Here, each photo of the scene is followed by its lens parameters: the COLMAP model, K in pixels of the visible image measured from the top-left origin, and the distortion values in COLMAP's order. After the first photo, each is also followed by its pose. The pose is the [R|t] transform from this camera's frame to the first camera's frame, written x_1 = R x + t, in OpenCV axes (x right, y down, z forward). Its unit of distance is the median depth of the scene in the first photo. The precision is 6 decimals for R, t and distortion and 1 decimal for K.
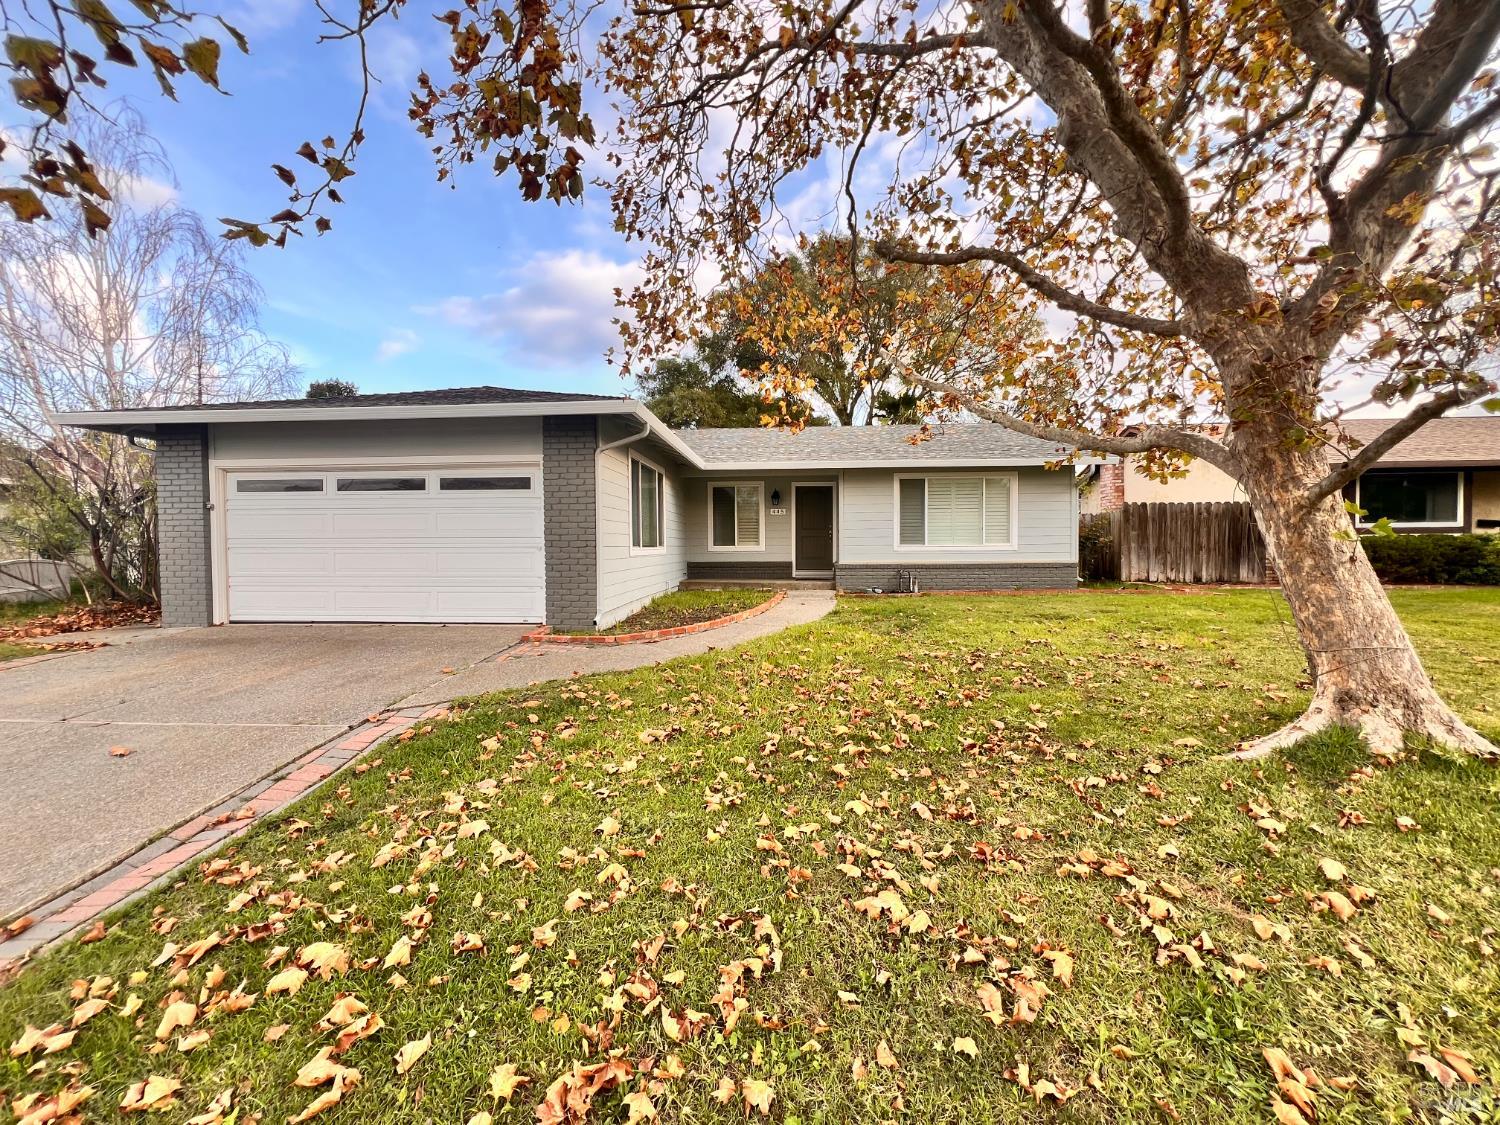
lens RADIAL K [[606.5, 0, 742.1], [0, 606.5, 557.8], [0, 0, 1]] dist [-0.002578, -0.000007]
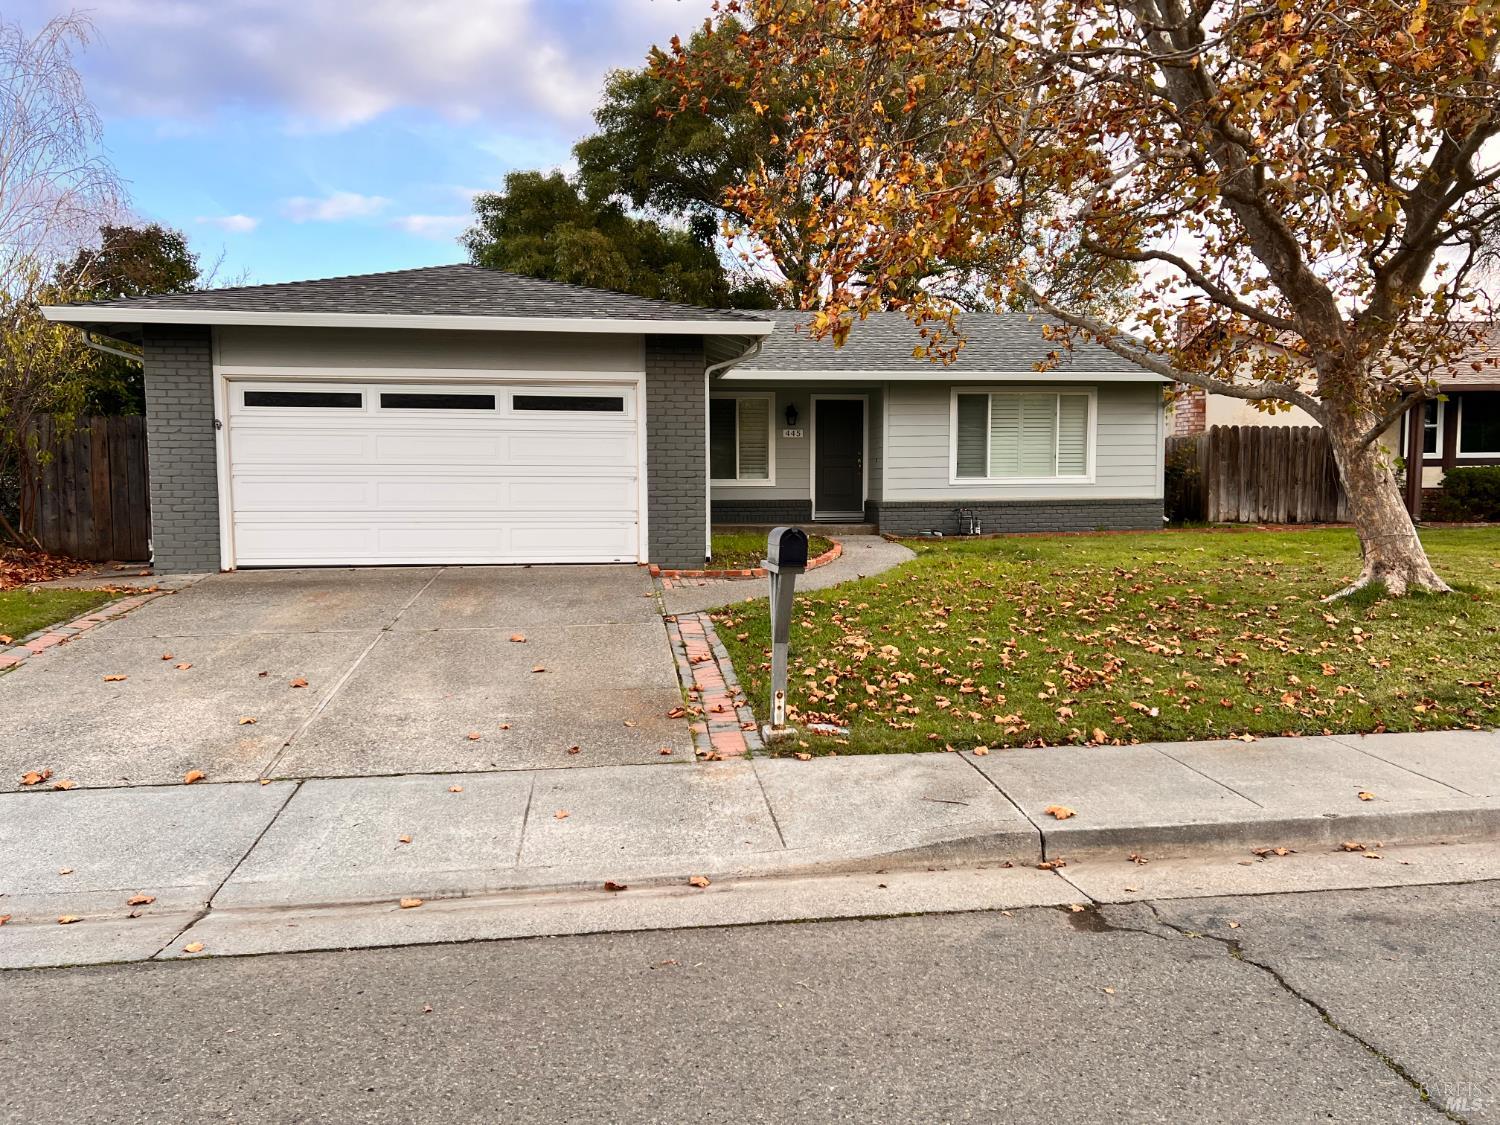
lens RADIAL K [[1141.8, 0, 743.5], [0, 1141.8, 560.7], [0, 0, 1]] dist [0.060529, -0.061687]
pose [[0.978949, -0.011843, 0.203762, -0.361231], [0.002160, 0.998861, 0.047674, 0.017888], [-0.204095, -0.046230, 0.977859, -0.466911]]
